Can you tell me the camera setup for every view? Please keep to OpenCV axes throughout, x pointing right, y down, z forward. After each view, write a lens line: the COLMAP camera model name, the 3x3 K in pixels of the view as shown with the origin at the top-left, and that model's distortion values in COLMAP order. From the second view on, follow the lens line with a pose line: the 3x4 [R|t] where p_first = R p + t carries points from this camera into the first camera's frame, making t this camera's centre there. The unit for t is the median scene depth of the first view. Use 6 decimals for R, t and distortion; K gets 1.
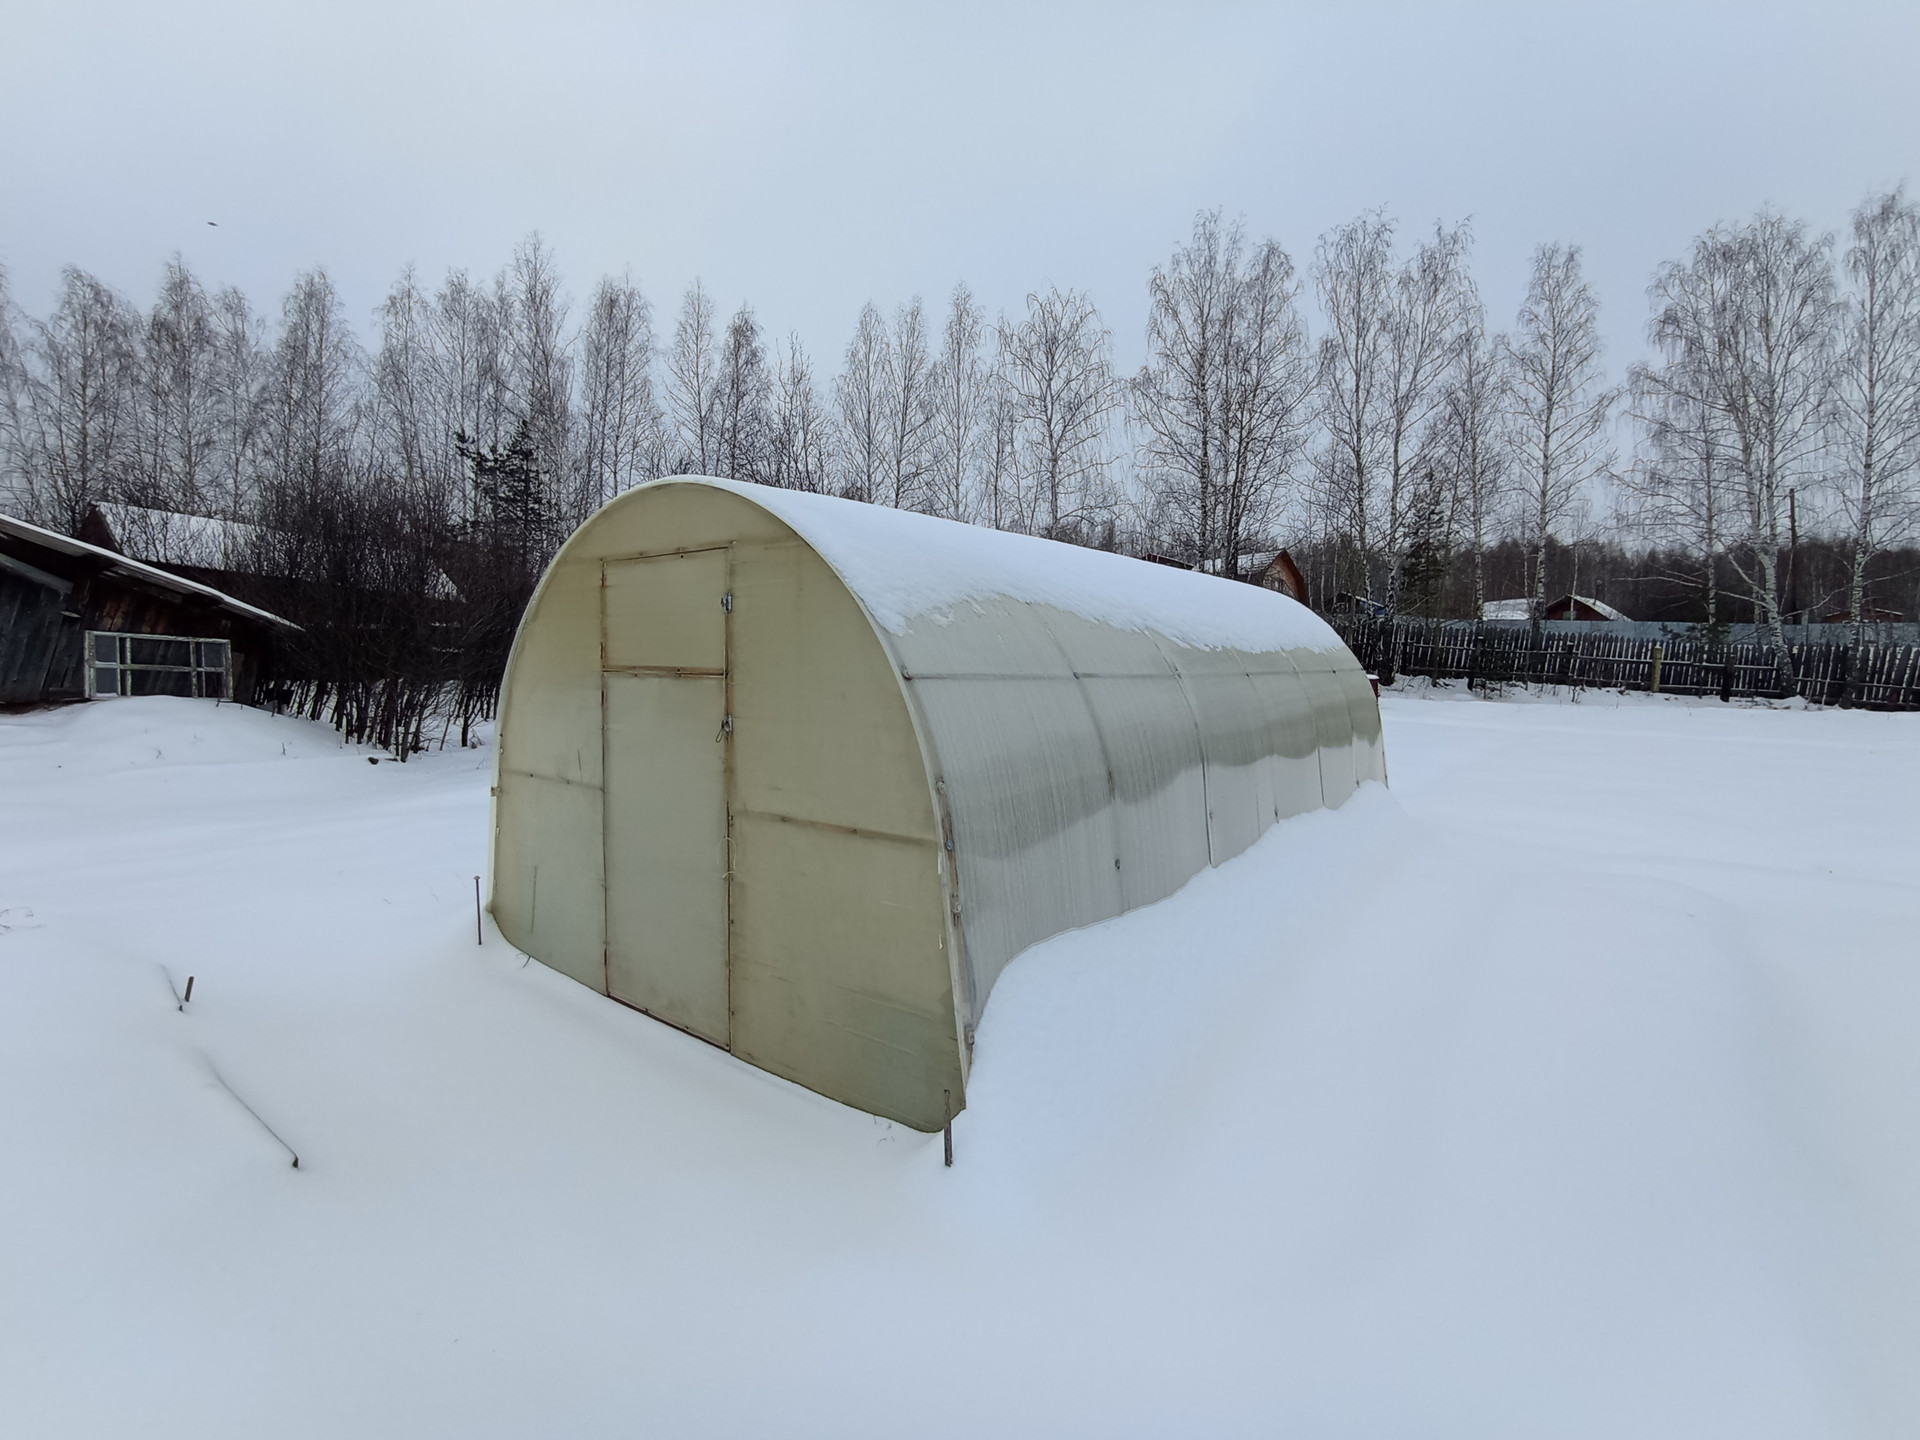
lens RADIAL K [[834.5, 0, 960.0], [0, 834.5, 720.0], [0, 0, 1]] dist [-0.000517, 0.000222]
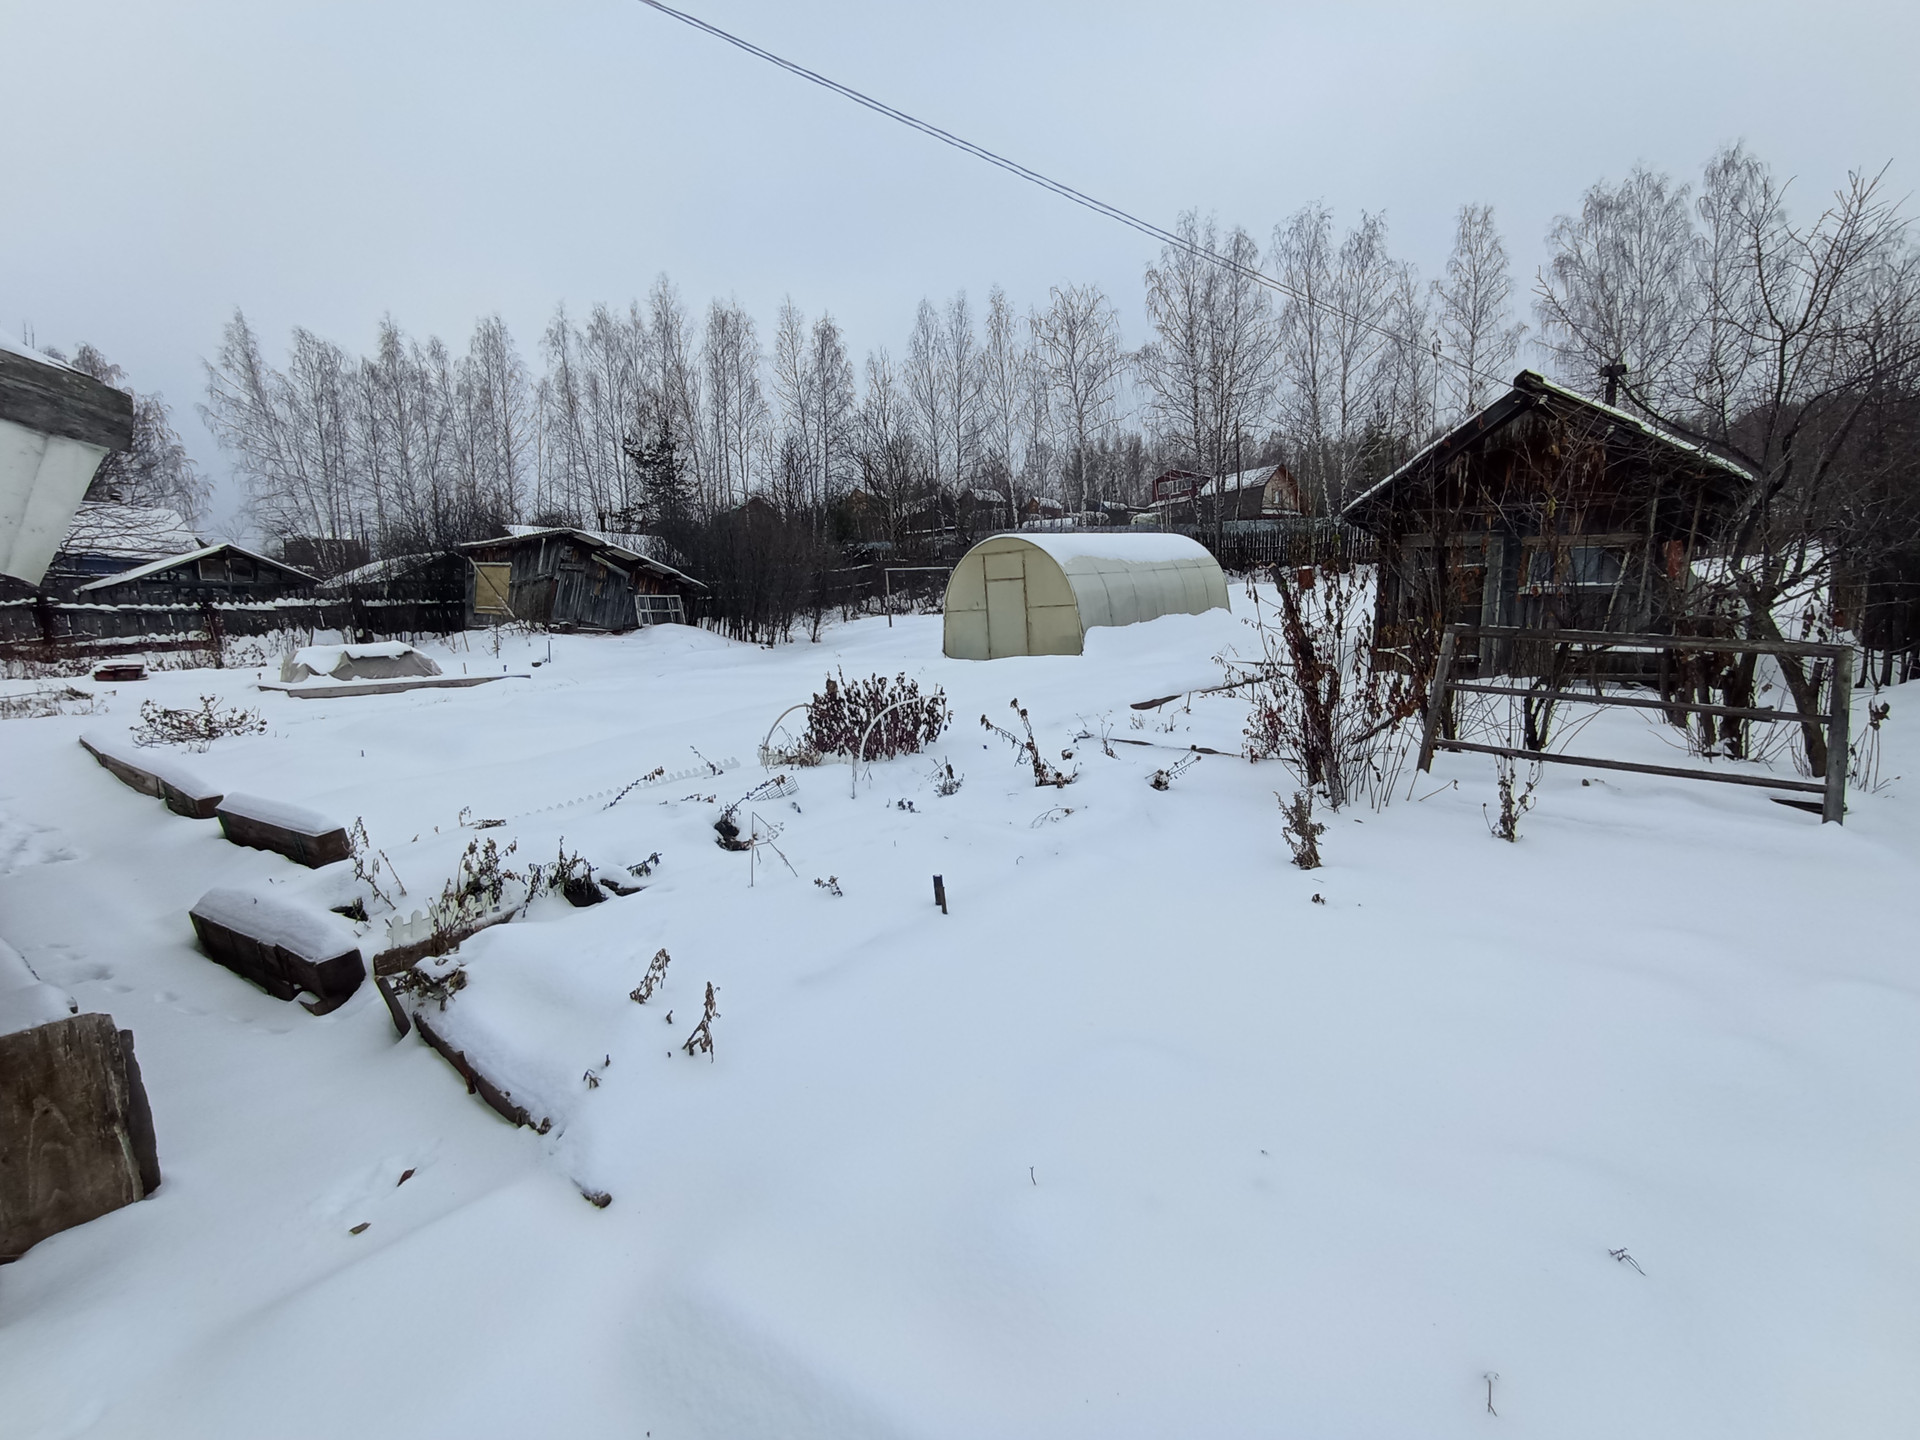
lens RADIAL K [[894.4, 0, 960.0], [0, 894.4, 720.0], [0, 0, 1]] dist [-0.031378, 0.000602]
pose [[0.996366, -0.074151, -0.041901, -0.048387], [0.077210, 0.994048, 0.076854, 0.032004], [0.035953, -0.079810, 0.996162, -0.405522]]
